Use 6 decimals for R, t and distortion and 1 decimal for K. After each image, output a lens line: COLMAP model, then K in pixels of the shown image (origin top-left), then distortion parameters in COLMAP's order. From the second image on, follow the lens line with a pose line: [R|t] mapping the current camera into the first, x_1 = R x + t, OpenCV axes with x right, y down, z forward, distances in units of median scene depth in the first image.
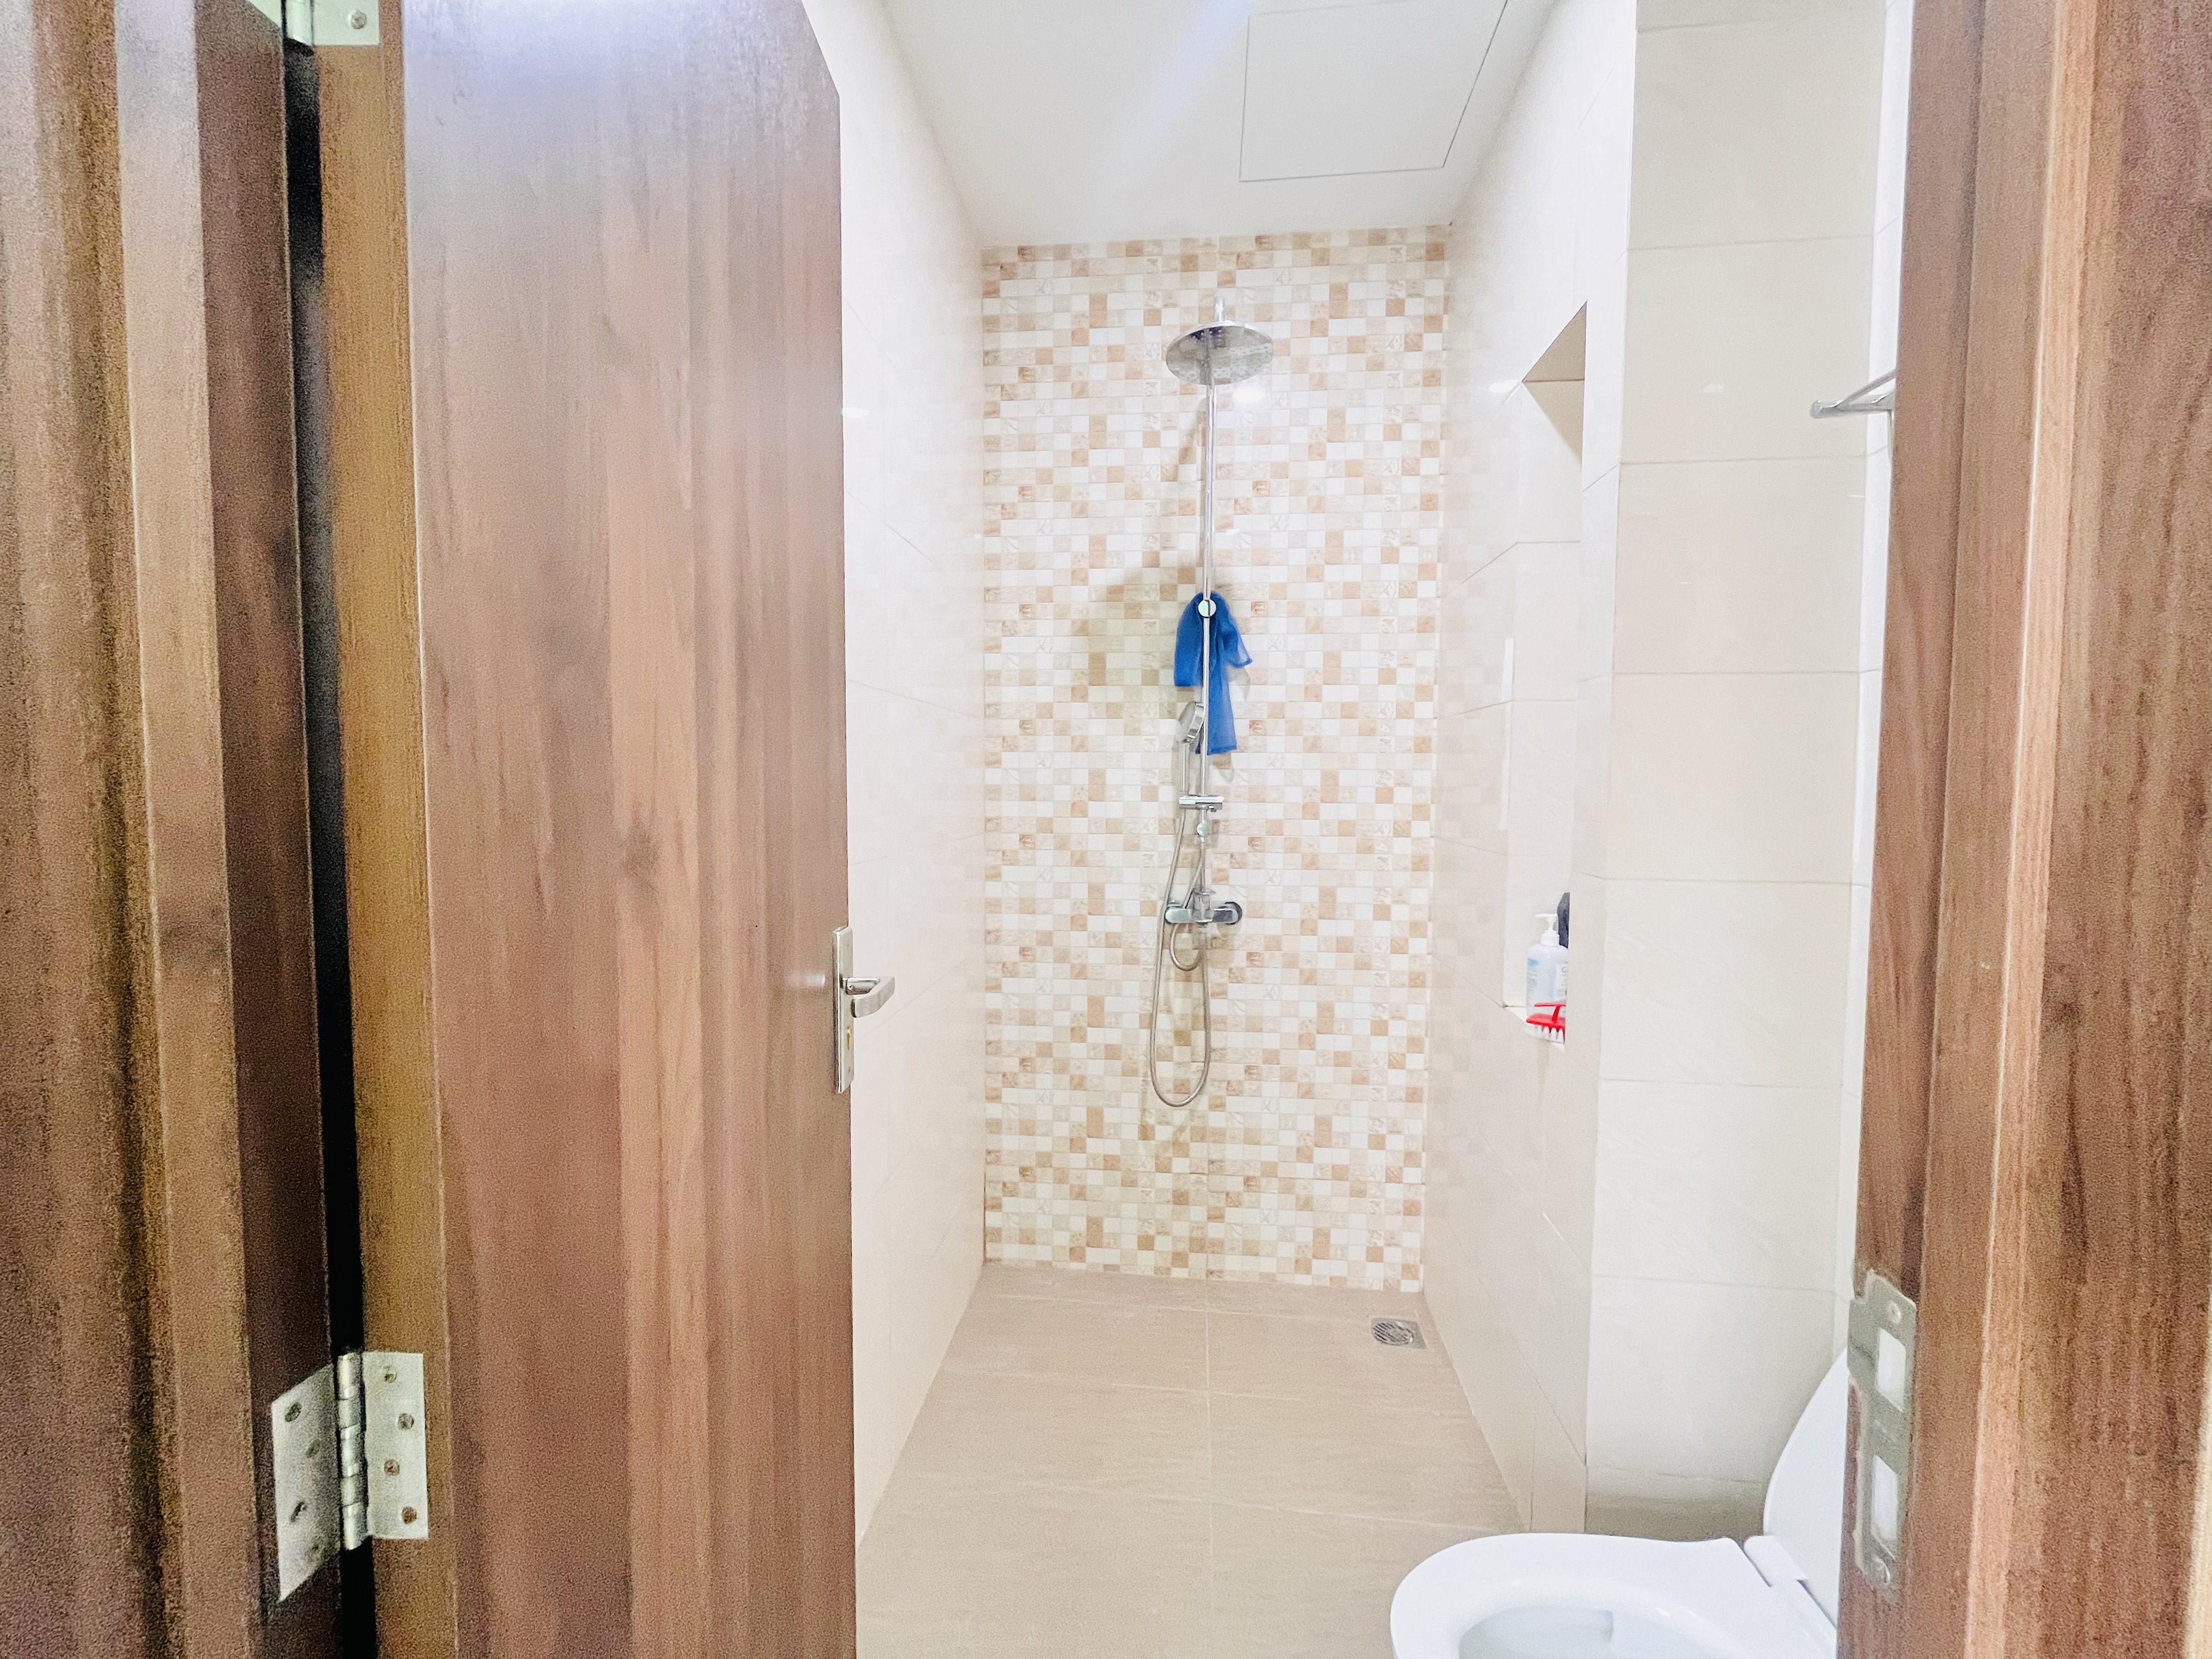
lens RADIAL K [[897.7, 0, 1101.0], [0, 897.7, 824.9], [0, 0, 1]] dist [-0.000104, 0.000099]
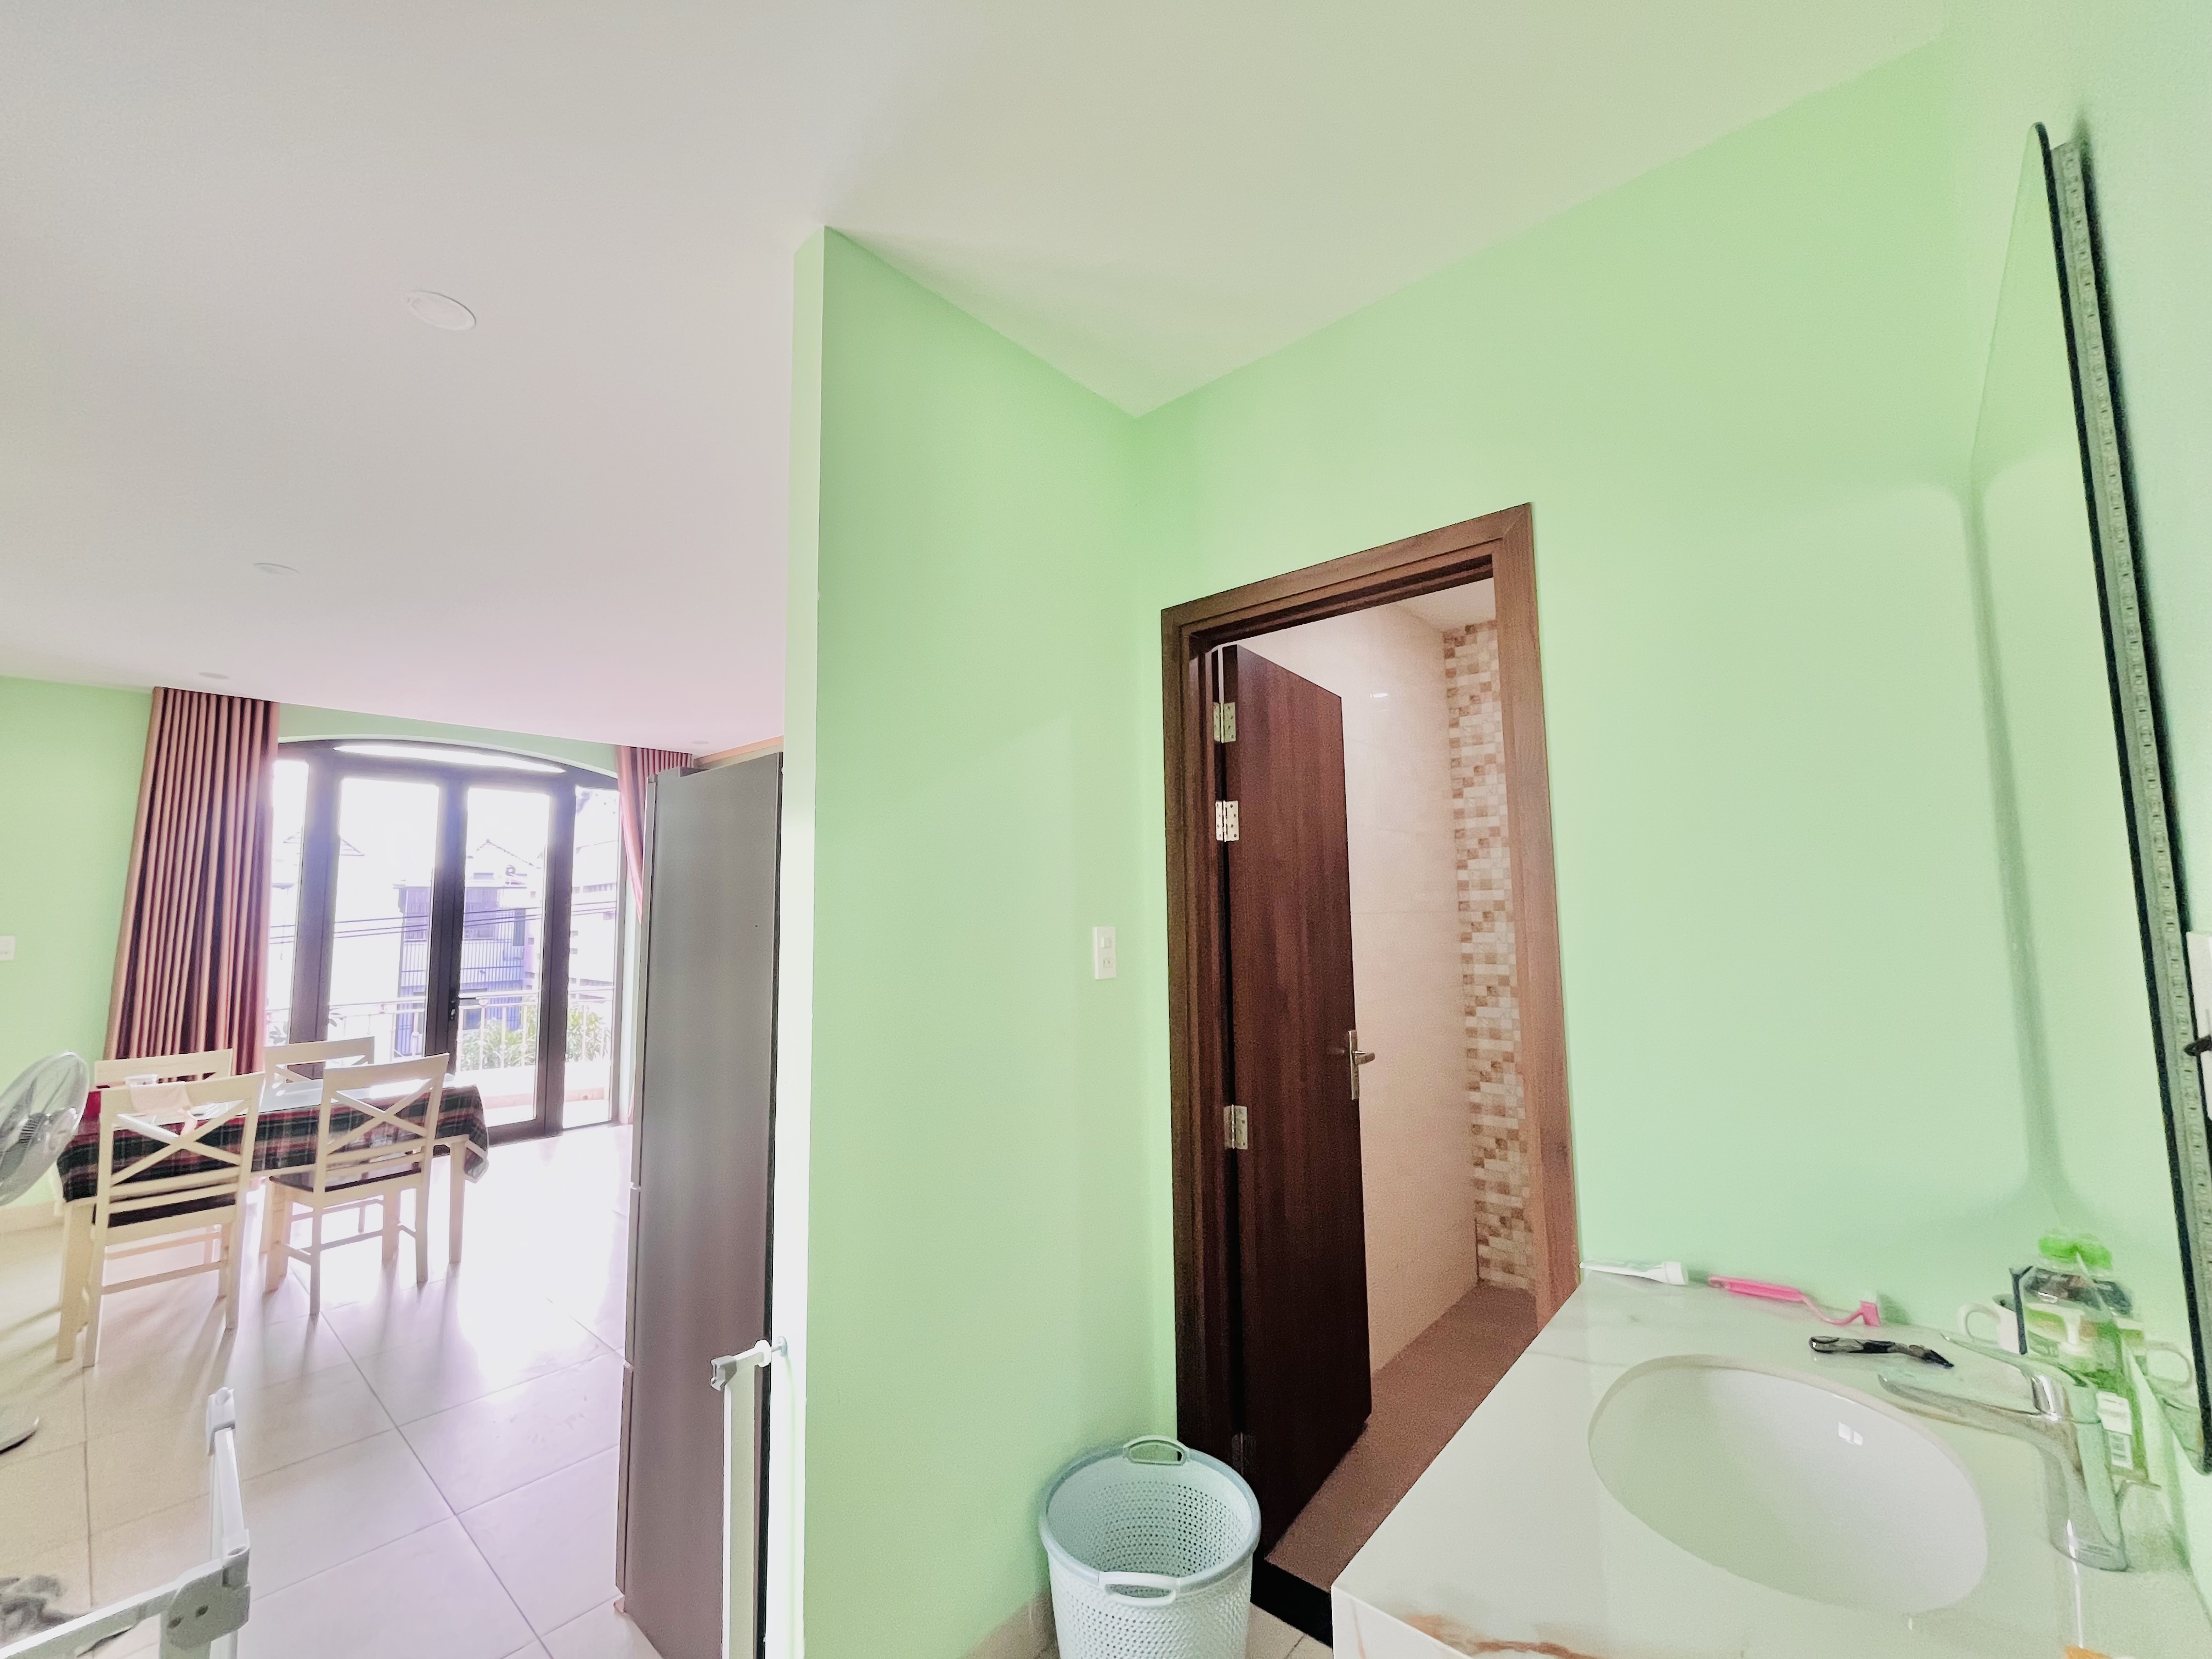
lens RADIAL K [[901.5, 0, 1114.5], [0, 901.5, 825.1], [0, 0, 1]] dist [-0.004346, -0.000103]
pose [[0.821725, -0.073243, -0.565158, 0.287544], [-0.008773, 0.989963, -0.141053, -0.040975], [0.569817, 0.120865, 0.812835, -0.673146]]
